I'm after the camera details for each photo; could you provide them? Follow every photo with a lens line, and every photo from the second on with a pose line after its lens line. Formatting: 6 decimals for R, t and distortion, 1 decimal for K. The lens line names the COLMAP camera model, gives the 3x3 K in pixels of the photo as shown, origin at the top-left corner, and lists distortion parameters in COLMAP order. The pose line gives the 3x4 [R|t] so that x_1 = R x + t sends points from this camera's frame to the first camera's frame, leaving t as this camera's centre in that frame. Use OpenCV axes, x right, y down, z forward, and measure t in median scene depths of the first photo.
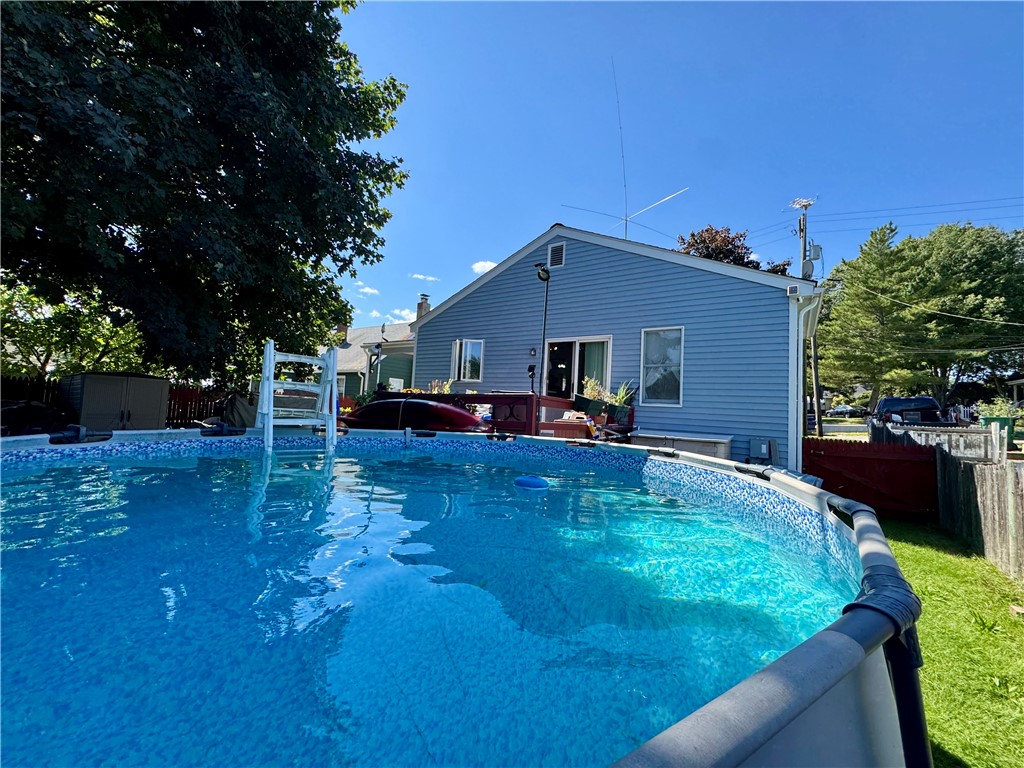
lens RADIAL K [[406.9, 0, 512.9], [0, 406.9, 385.0], [0, 0, 1]] dist [-0.003547, -0.000256]
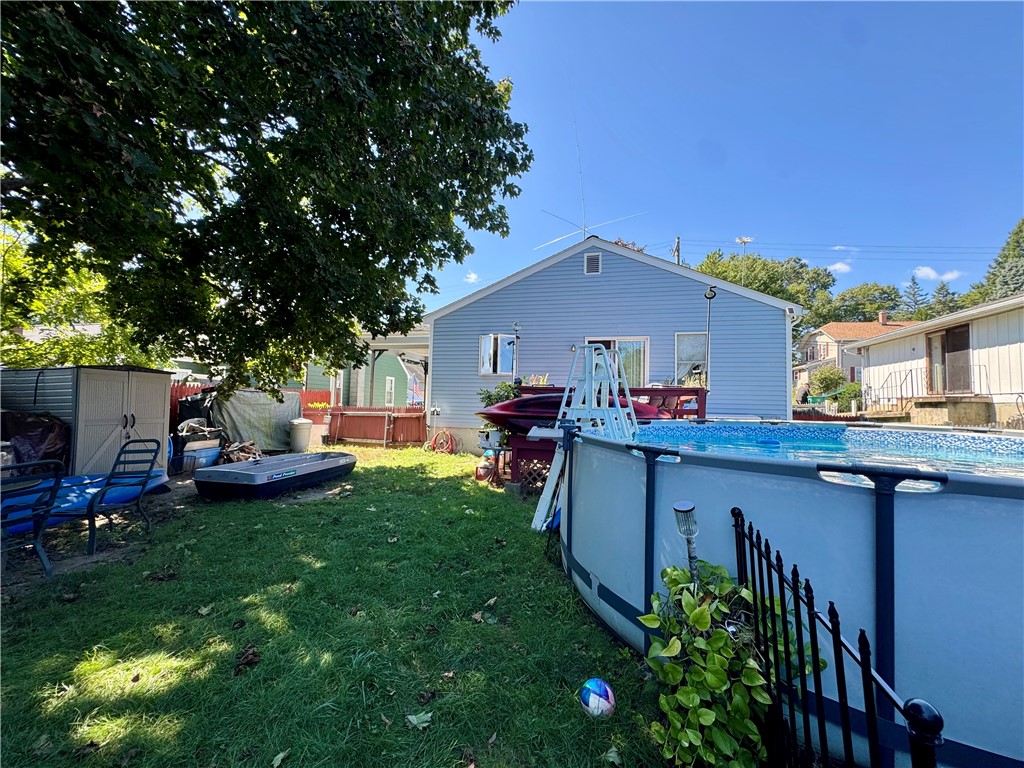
lens RADIAL K [[406.9, 0, 511.1], [0, 406.9, 383.0], [0, 0, 1]] dist [-0.003547, -0.000256]
pose [[0.935046, -0.011399, 0.354343, -0.519290], [0.002962, 0.999699, 0.024344, -0.013276], [-0.354513, -0.021714, 0.934799, 0.008740]]
